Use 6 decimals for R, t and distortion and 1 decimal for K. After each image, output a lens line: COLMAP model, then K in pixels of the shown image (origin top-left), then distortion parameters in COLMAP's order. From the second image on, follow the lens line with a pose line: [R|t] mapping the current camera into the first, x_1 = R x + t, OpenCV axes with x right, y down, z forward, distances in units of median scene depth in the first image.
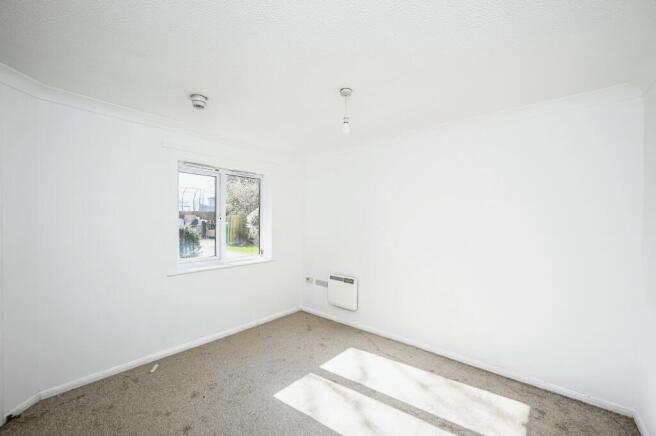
lens RADIAL K [[267.5, 0, 327.5], [0, 267.5, 221.3], [0, 0, 1]] dist [0.000999, 0.000156]
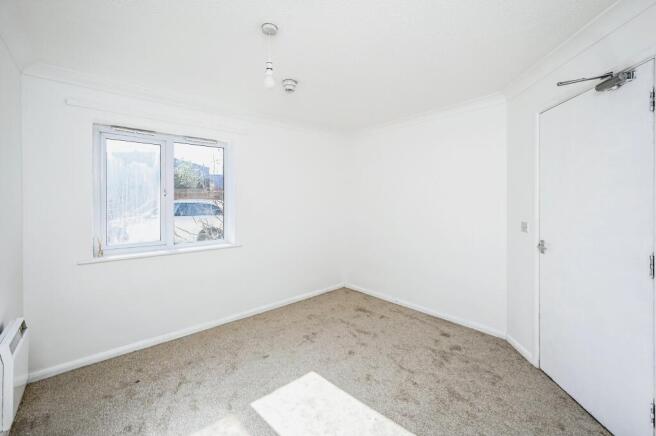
lens RADIAL K [[269.1, 0, 328.6], [0, 269.1, 202.3], [0, 0, 1]] dist [-0.000562, -0.000079]
pose [[0.989248, -0.004182, -0.146191, 0.237333], [0.005686, 0.999935, 0.009871, 0.006281], [0.146140, -0.010596, 0.989207, 0.286651]]
